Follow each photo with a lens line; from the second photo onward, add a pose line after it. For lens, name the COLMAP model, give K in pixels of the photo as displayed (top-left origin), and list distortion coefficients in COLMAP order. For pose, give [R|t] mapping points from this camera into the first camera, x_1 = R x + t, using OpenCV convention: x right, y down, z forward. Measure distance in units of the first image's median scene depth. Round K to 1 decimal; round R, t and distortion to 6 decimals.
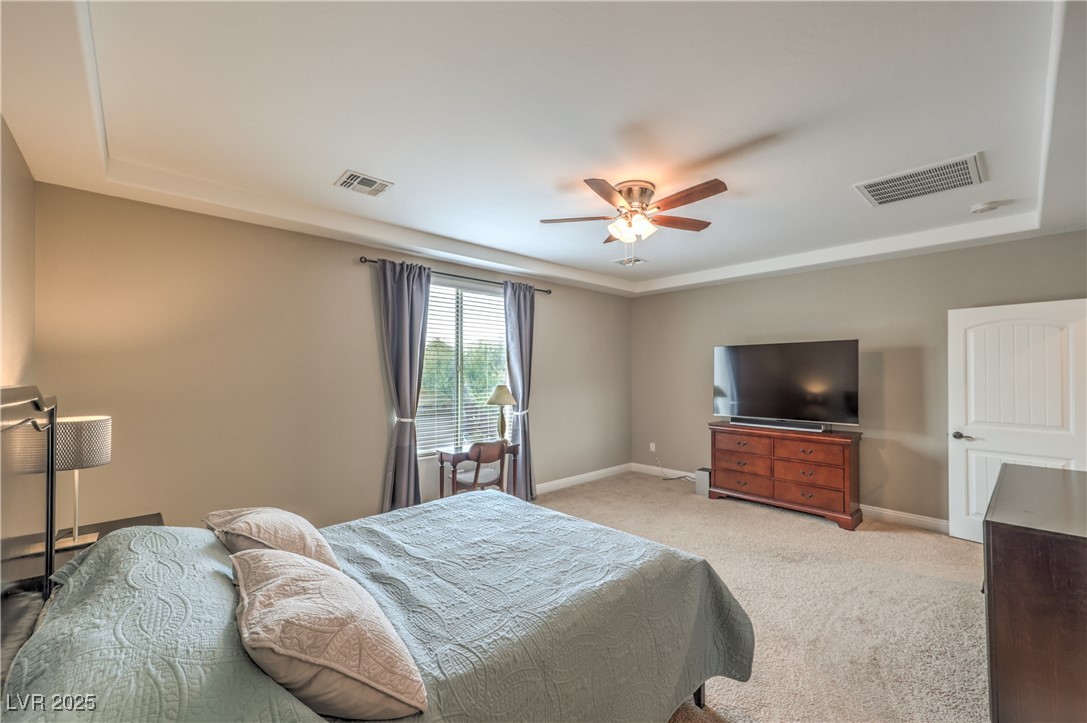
lens RADIAL K [[445.0, 0, 549.1], [0, 445.0, 366.3], [0, 0, 1]] dist [0.003621, -0.001149]
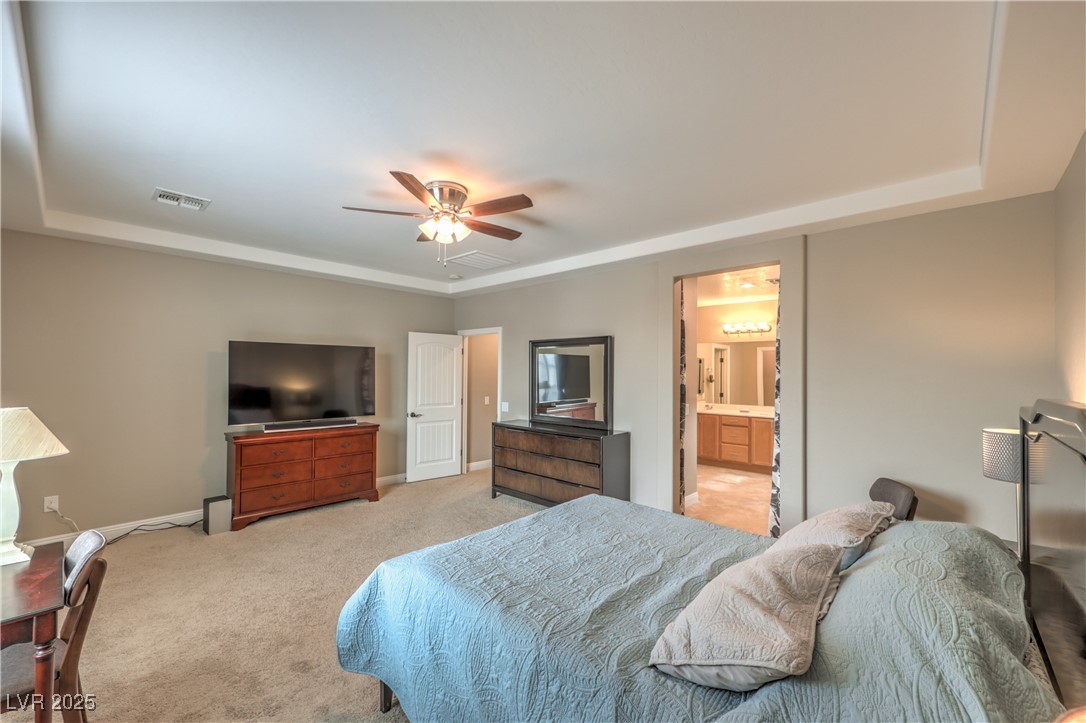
lens RADIAL K [[444.5, 0, 547.1], [0, 444.5, 367.4], [0, 0, 1]] dist [0.003621, -0.001149]
pose [[-0.081741, 0.010240, 0.996601, -0.628292], [-0.019901, 0.999731, -0.011904, 0.002141], [-0.996455, -0.020807, -0.081515, 0.666399]]
